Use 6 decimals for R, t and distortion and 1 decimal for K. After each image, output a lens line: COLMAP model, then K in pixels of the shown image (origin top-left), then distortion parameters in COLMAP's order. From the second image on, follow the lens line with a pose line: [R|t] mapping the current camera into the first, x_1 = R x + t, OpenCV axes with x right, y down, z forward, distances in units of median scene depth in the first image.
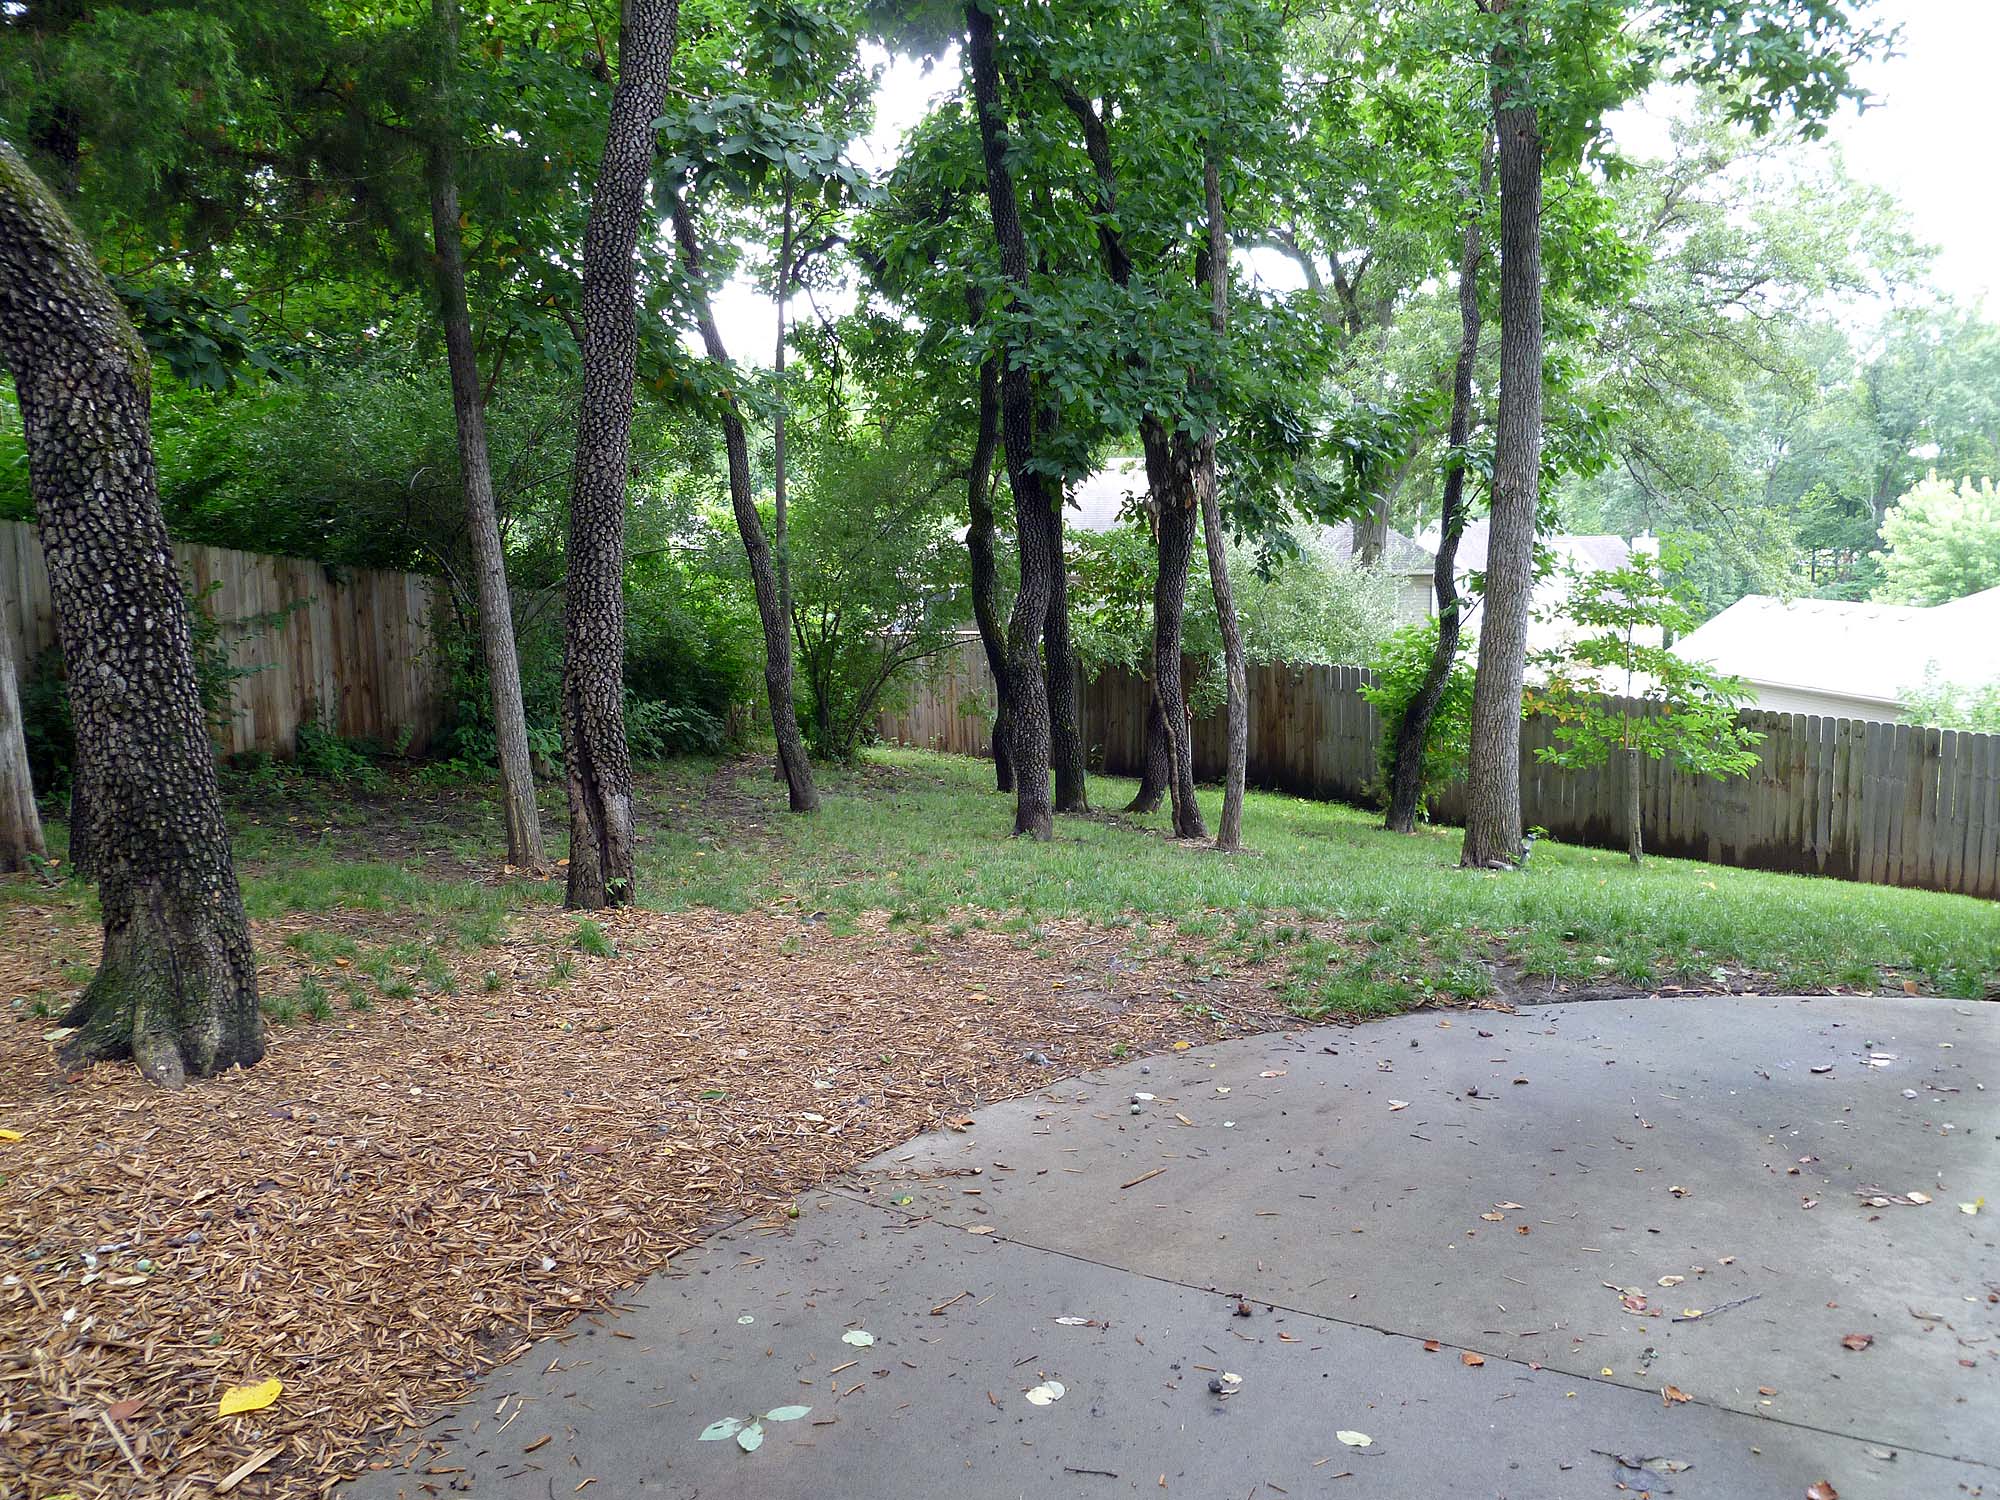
lens RADIAL K [[1661.6, 0, 1000.0], [0, 1661.6, 750.0], [0, 0, 1]] dist [-0.076331, 0.019751]
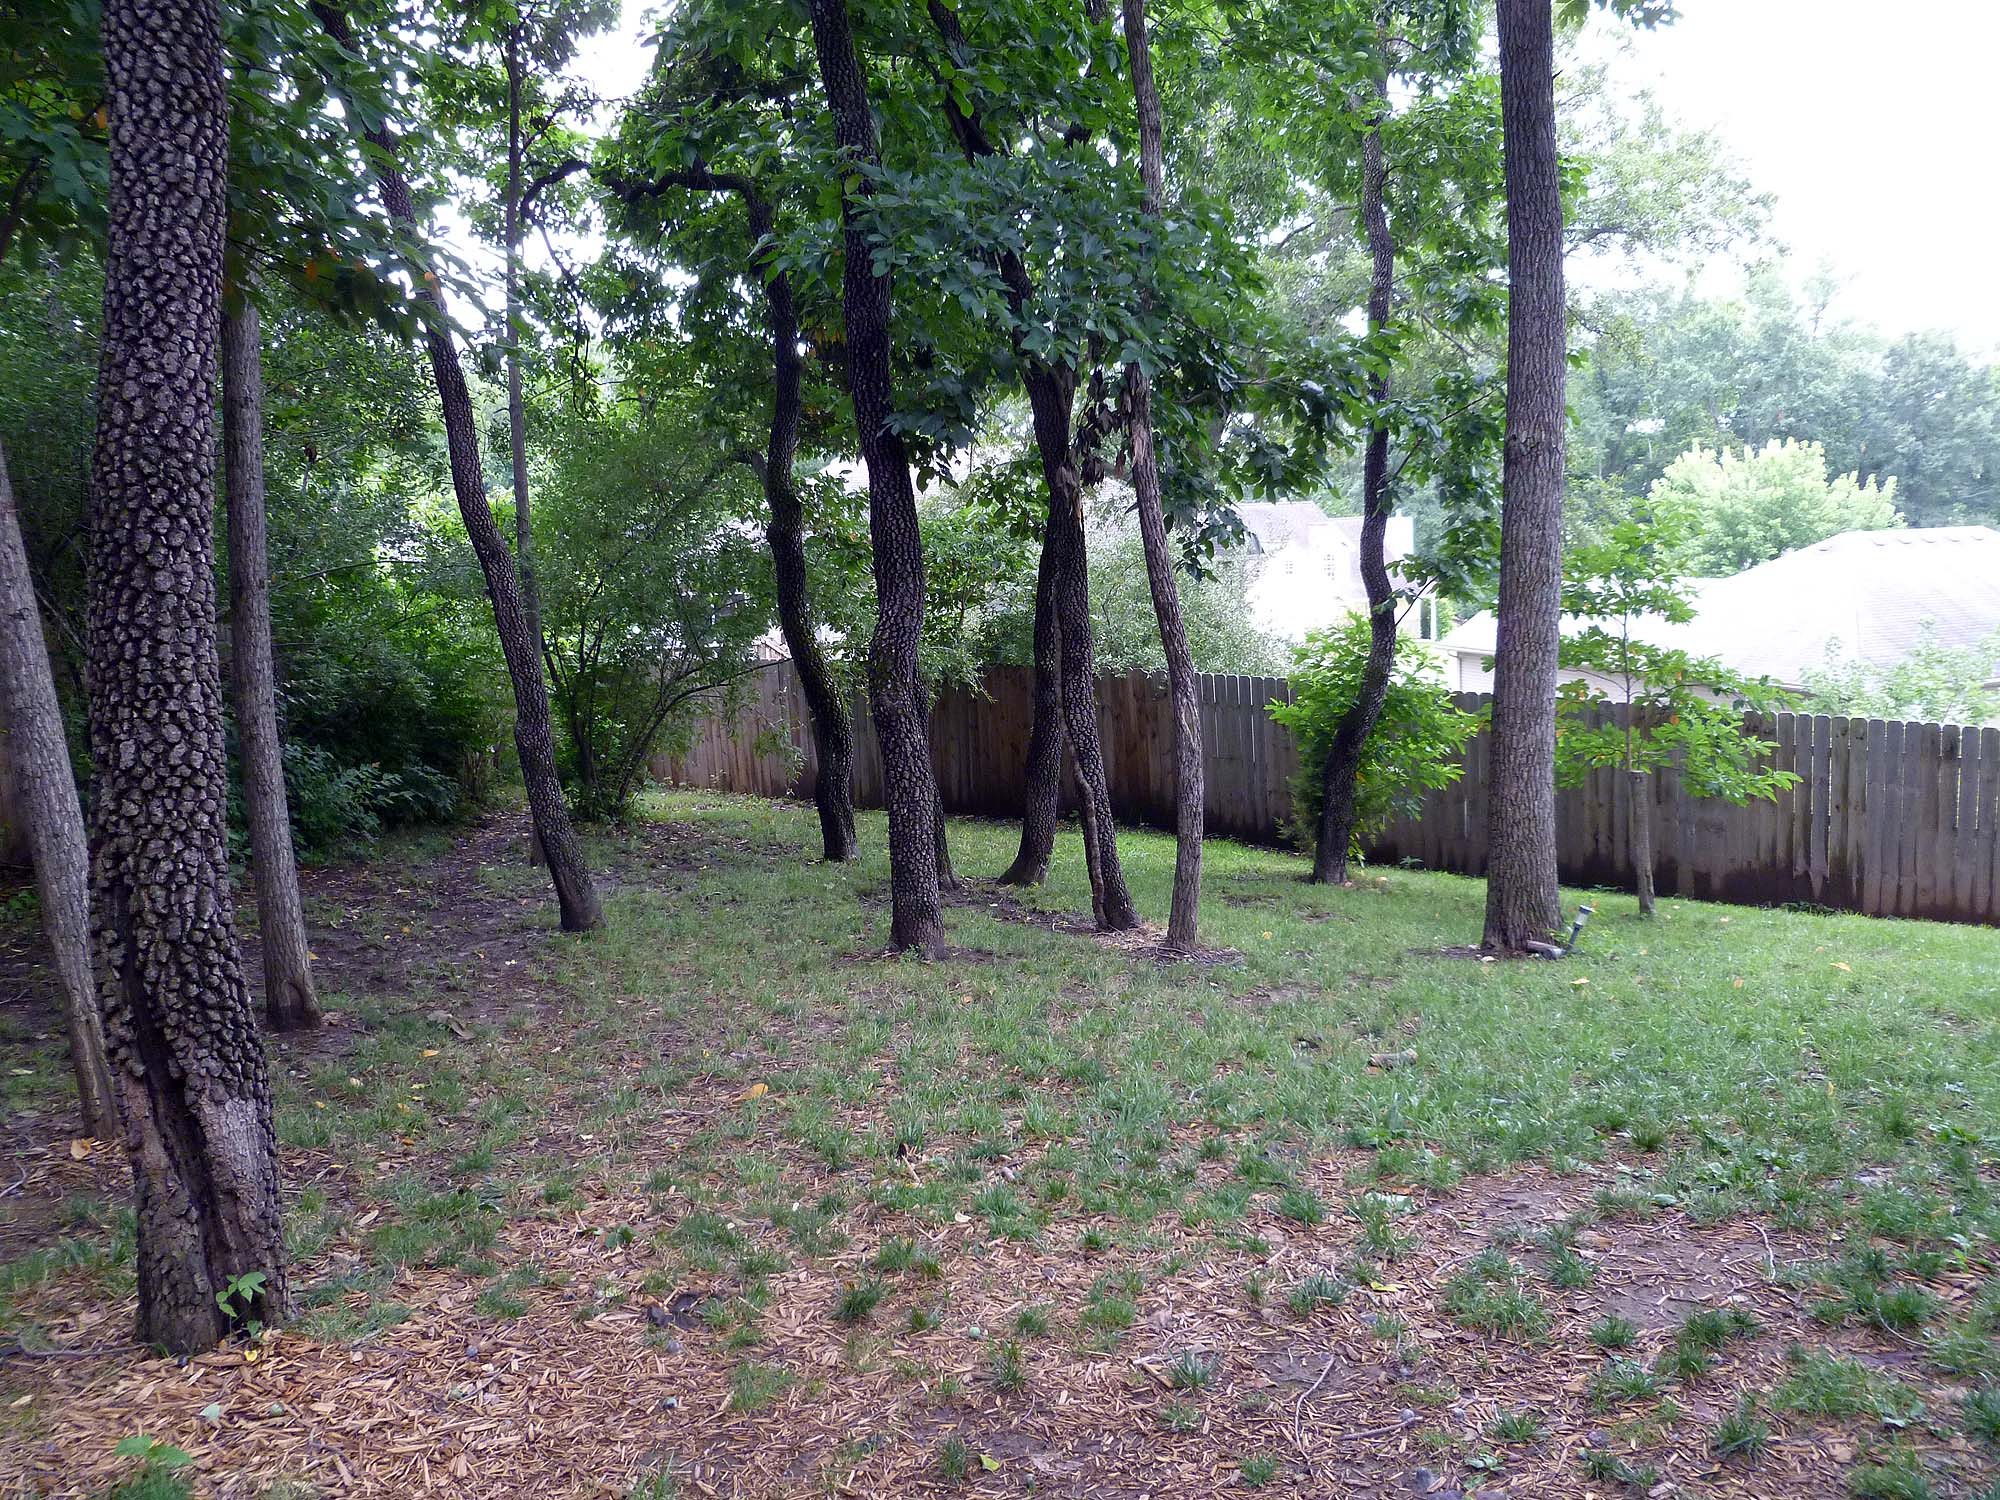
lens RADIAL K [[1661.6, 0, 1000.0], [0, 1661.6, 750.0], [0, 0, 1]] dist [-0.076331, 0.019751]
pose [[0.987301, -0.049612, 0.150915, -0.034115], [0.049421, 0.998765, 0.005014, -0.025179], [-0.150977, 0.002508, 0.988534, 0.211998]]
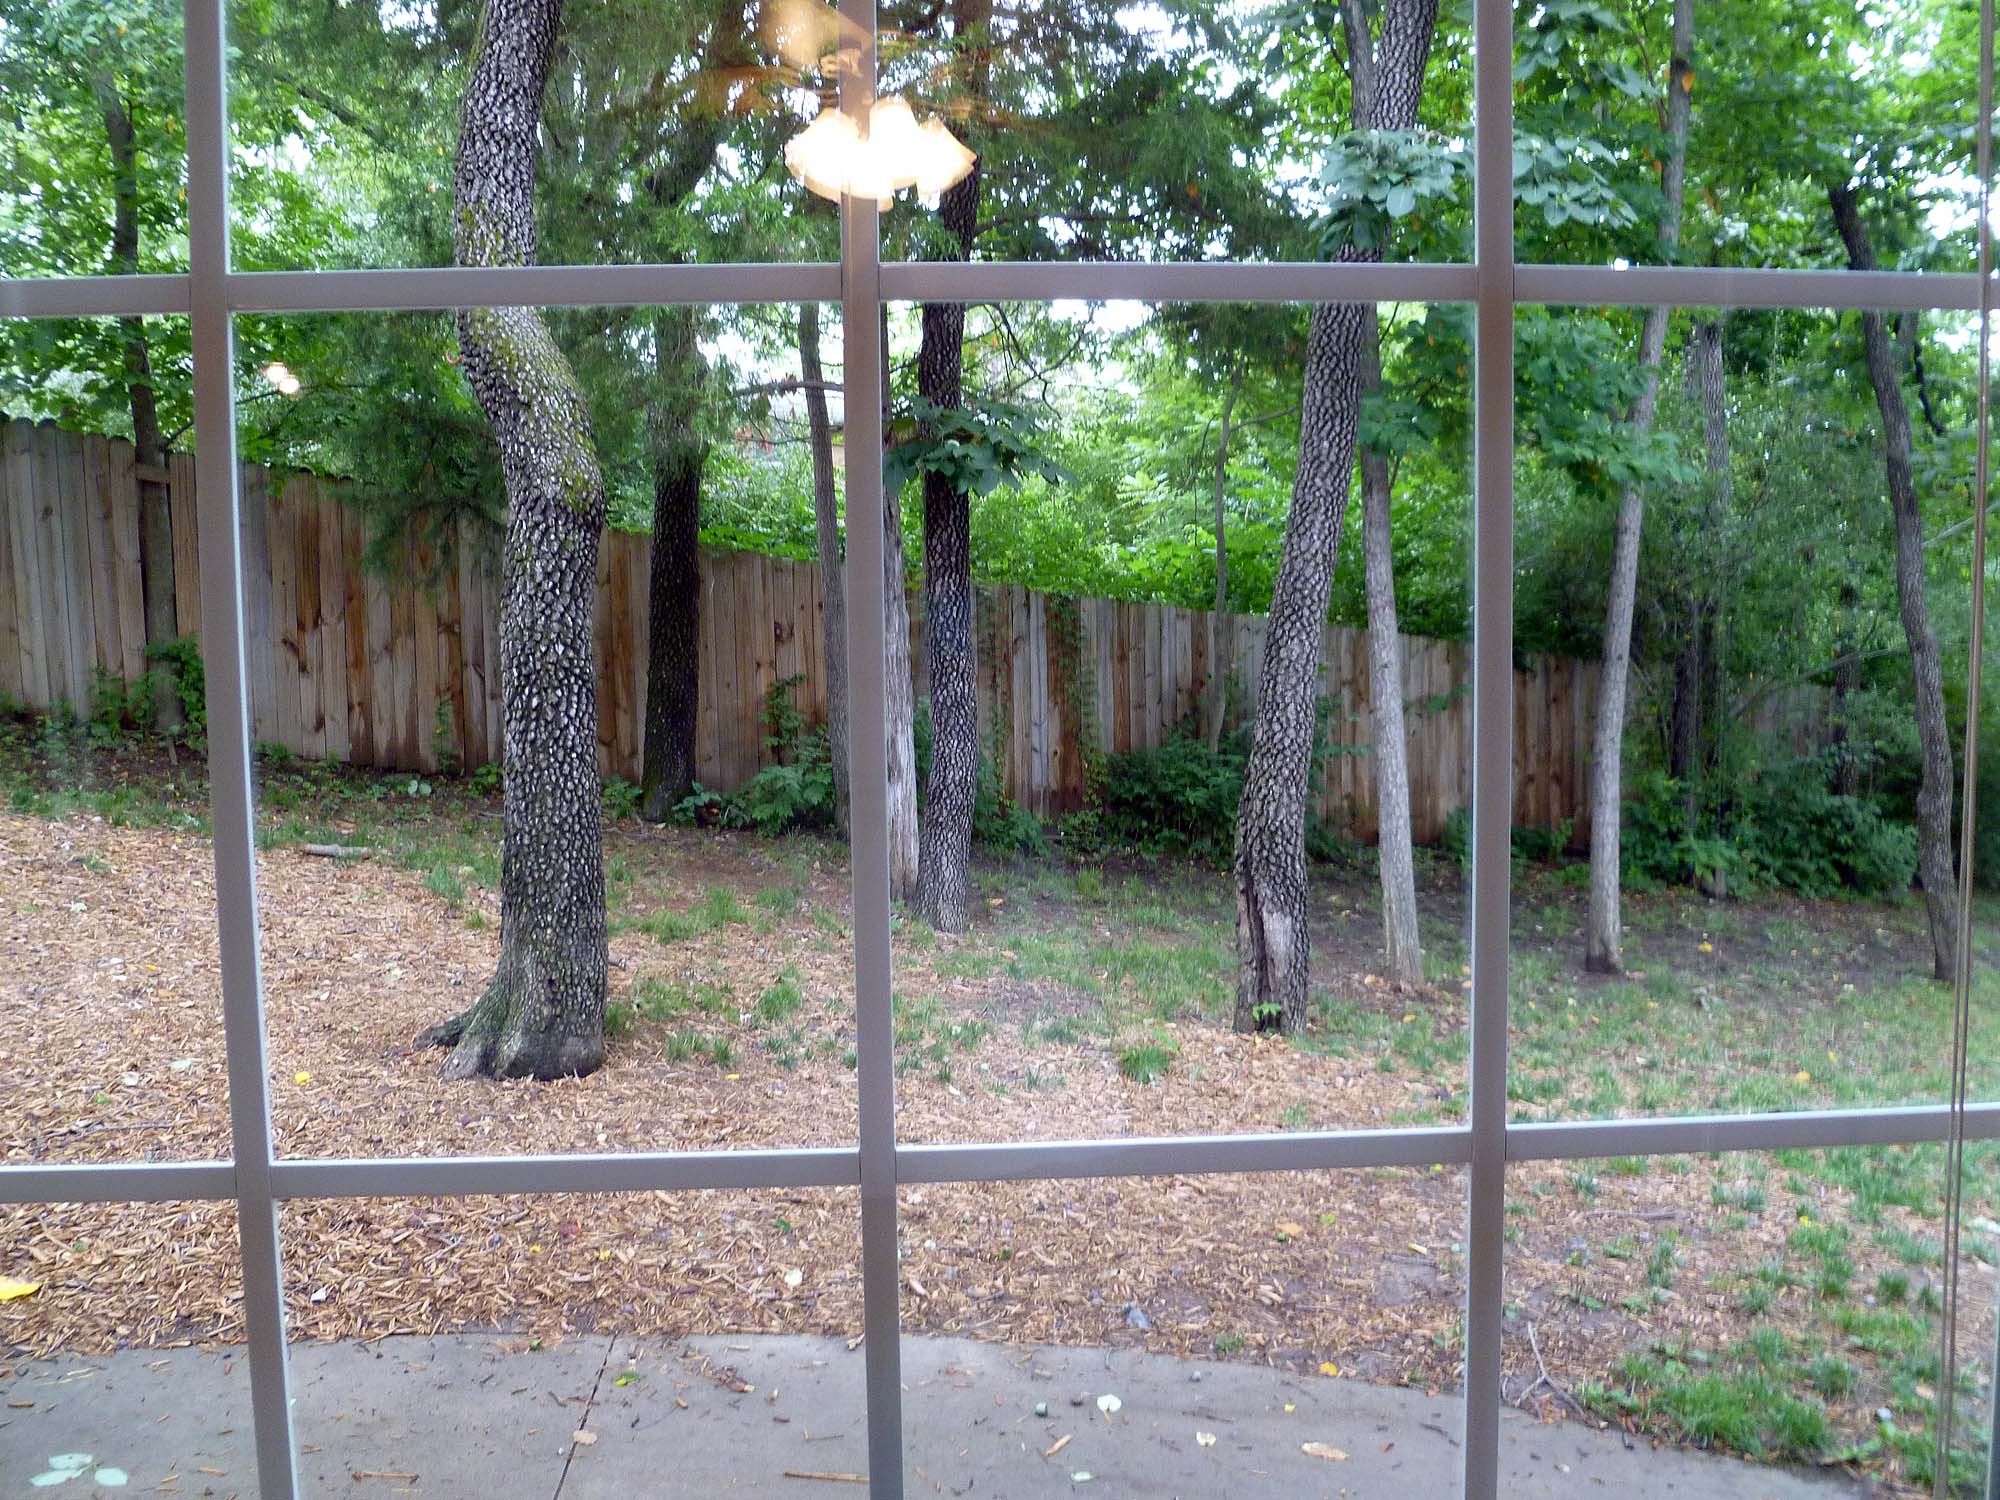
lens RADIAL K [[1661.6, 0, 1000.0], [0, 1661.6, 750.0], [0, 0, 1]] dist [-0.076331, 0.019751]
pose [[0.595724, 0.070230, -0.800113, 0.164688], [-0.108312, 0.994095, 0.006613, -0.021301], [0.795853, 0.082722, 0.599813, 0.130549]]
